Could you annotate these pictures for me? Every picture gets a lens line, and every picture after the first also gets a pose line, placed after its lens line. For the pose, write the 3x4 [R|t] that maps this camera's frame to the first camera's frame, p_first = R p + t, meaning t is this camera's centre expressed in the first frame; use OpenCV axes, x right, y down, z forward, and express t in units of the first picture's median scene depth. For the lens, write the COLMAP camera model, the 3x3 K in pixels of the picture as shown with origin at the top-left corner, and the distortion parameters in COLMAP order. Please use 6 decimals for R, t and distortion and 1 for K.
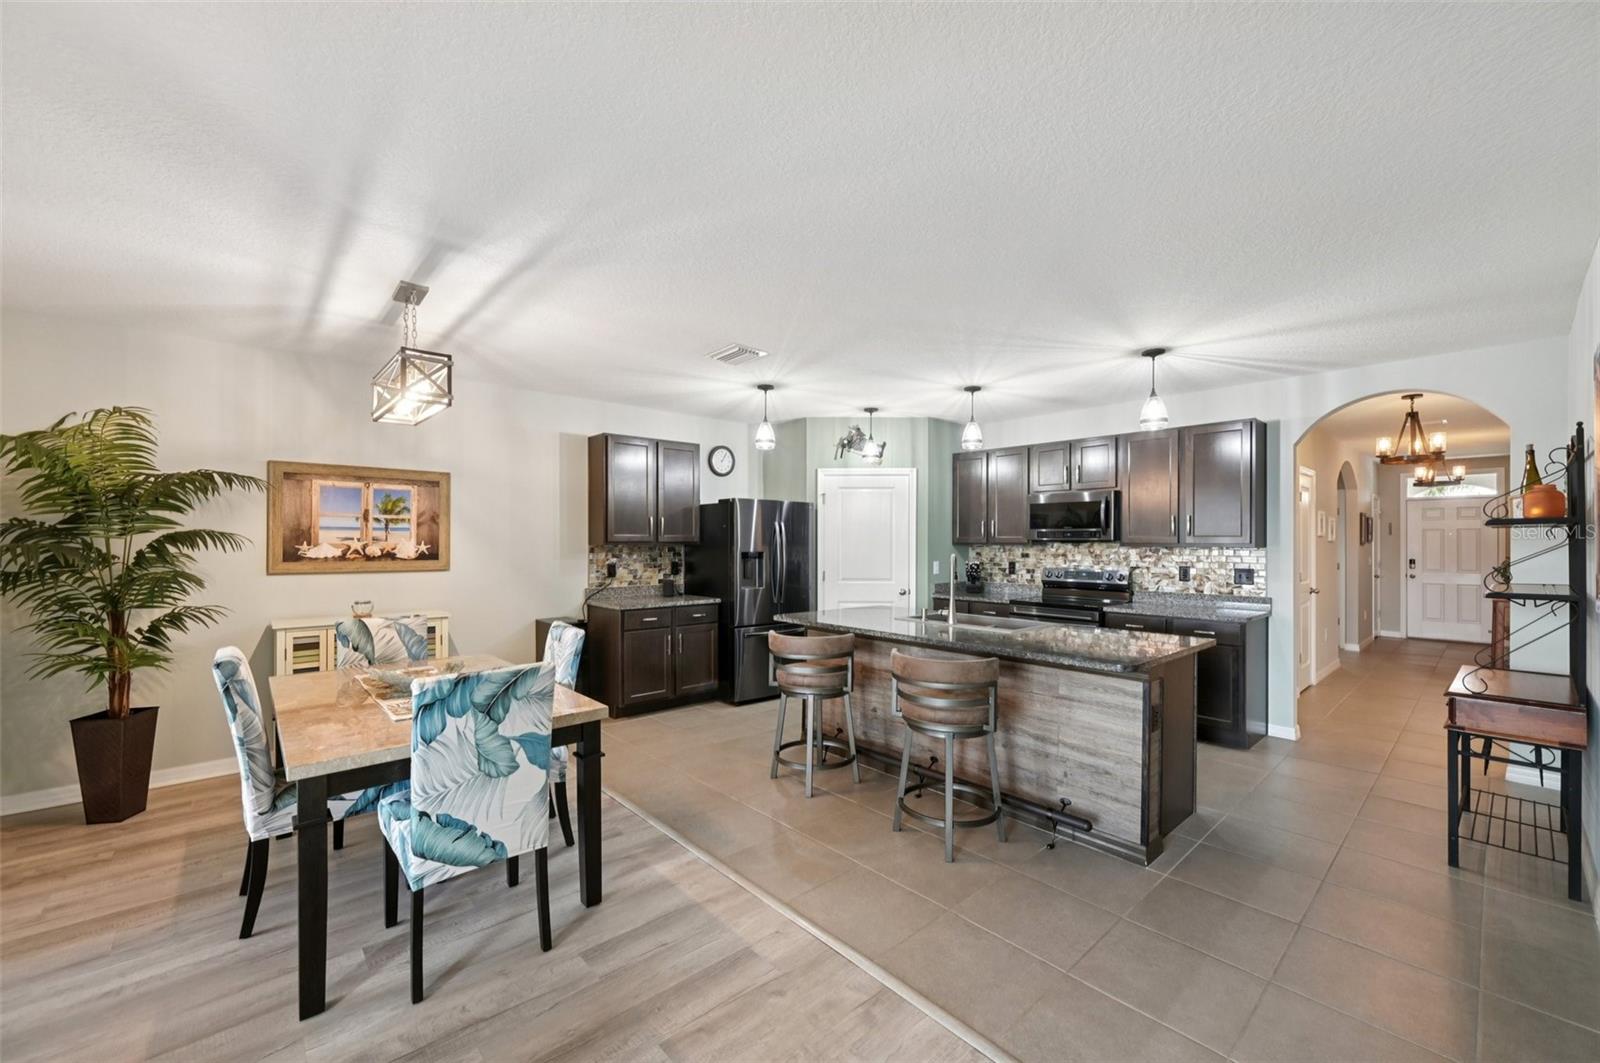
lens RADIAL K [[626.5, 0, 804.0], [0, 626.5, 538.6], [0, 0, 1]] dist [0.000059, 0.000114]
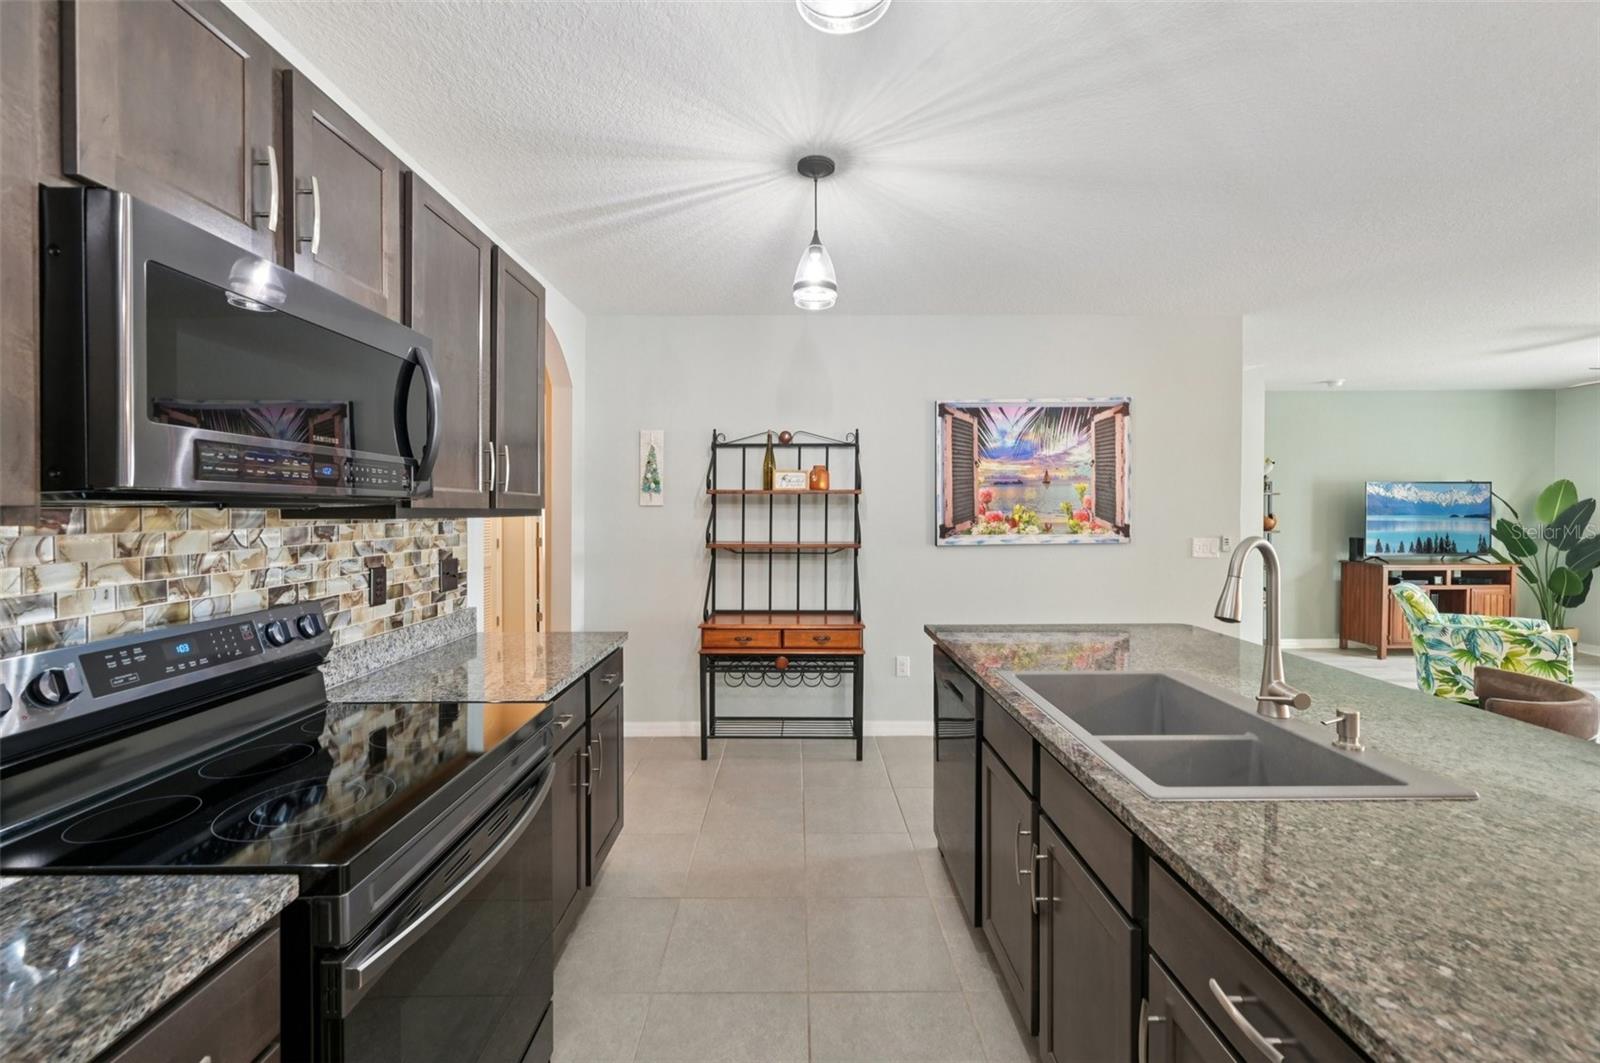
lens RADIAL K [[640.3, 0, 797.1], [0, 640.3, 514.4], [0, 0, 1]] dist [-0.000384, -0.000055]
pose [[-0.745033, -0.006844, 0.666992, 0.134336], [-0.004617, 0.999976, 0.005103, 0.007252], [-0.667011, 0.000723, -0.745047, 1.038918]]
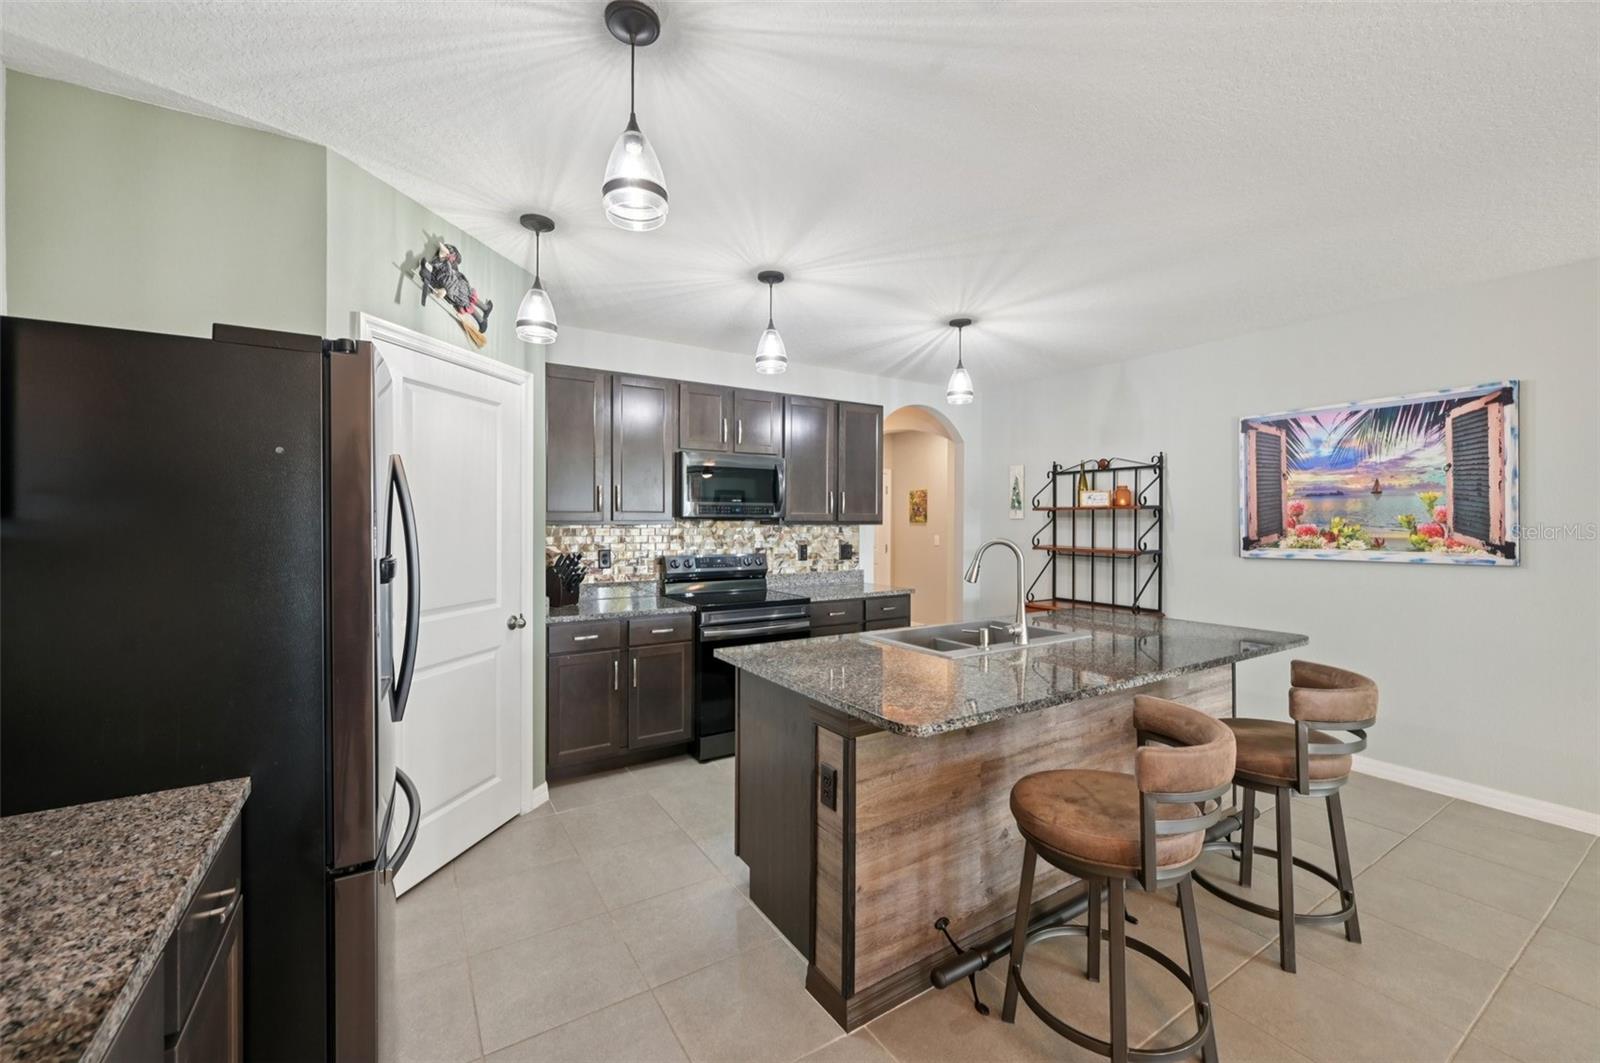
lens RADIAL K [[633.3, 0, 801.1], [0, 633.3, 523.5], [0, 0, 1]] dist [-0.000615, 0.000019]
pose [[0.168790, -0.006767, 0.985629, -0.321833], [-0.006491, 0.999947, 0.007977, 0.003507], [-0.985631, -0.007744, 0.168737, 0.776279]]
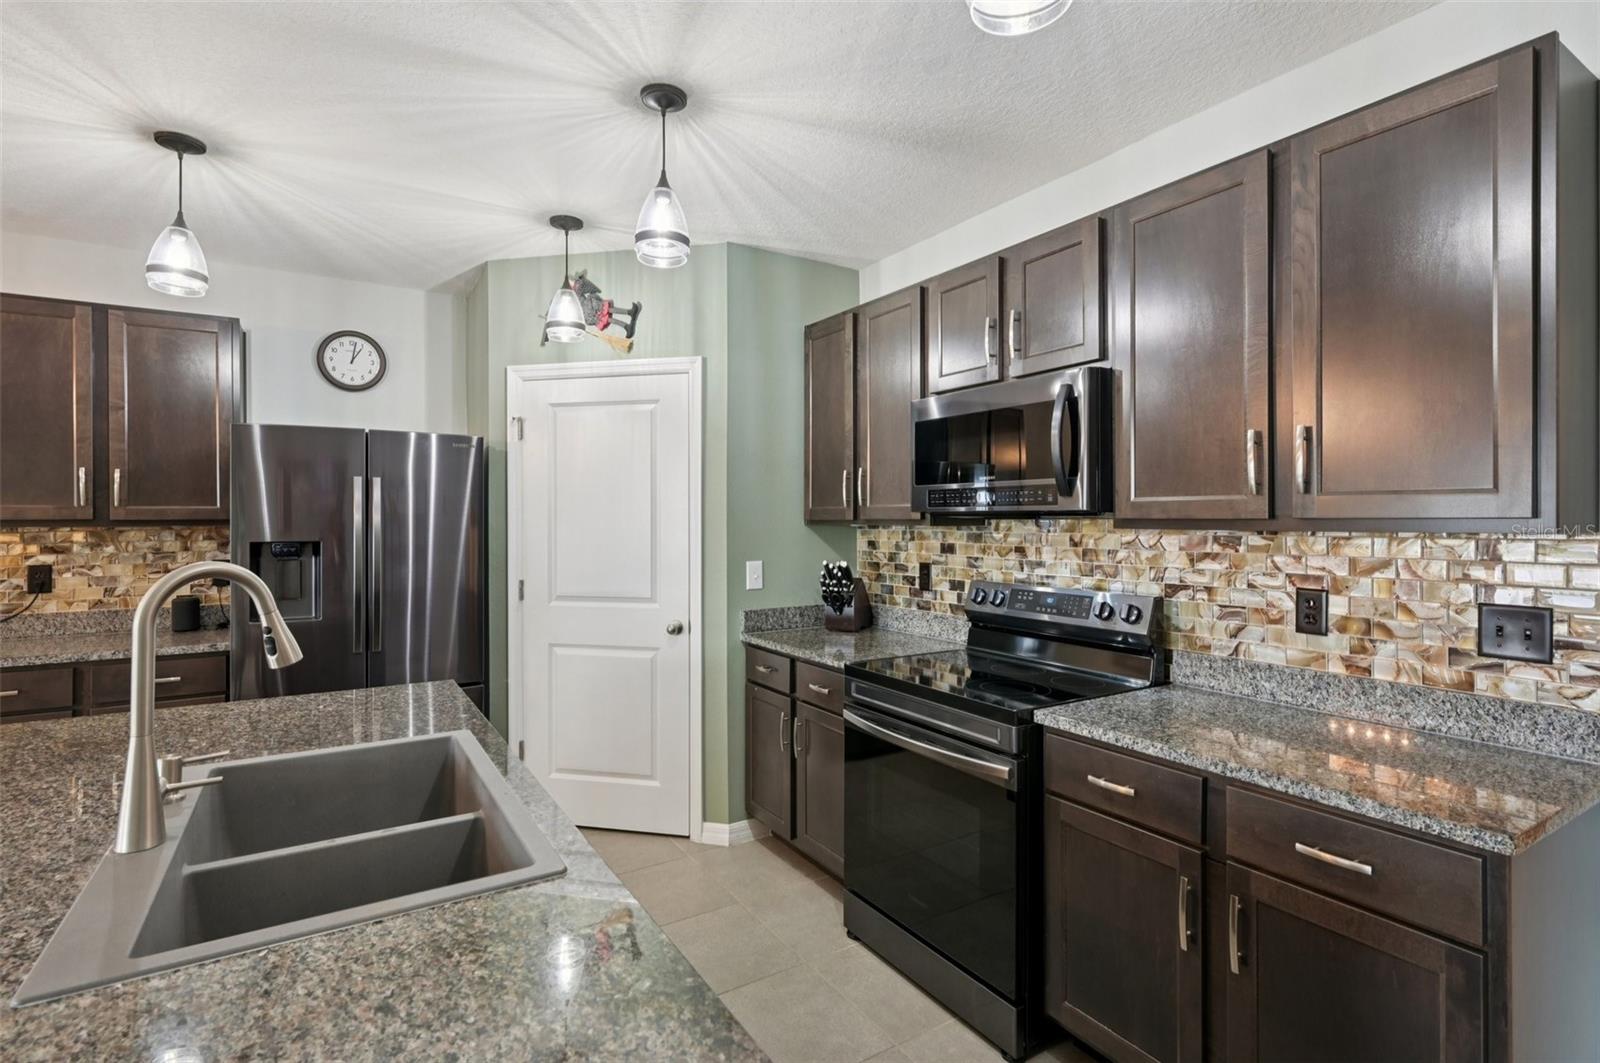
lens RADIAL K [[760.1, 0, 796.9], [0, 760.1, 517.3], [0, 0, 1]] dist [0.000045, 0.000226]
pose [[0.985443, -0.004570, -0.169947, 0.378692], [0.004885, 0.999987, 0.001433, 0.004634], [0.169938, -0.002243, 0.985452, 0.519599]]
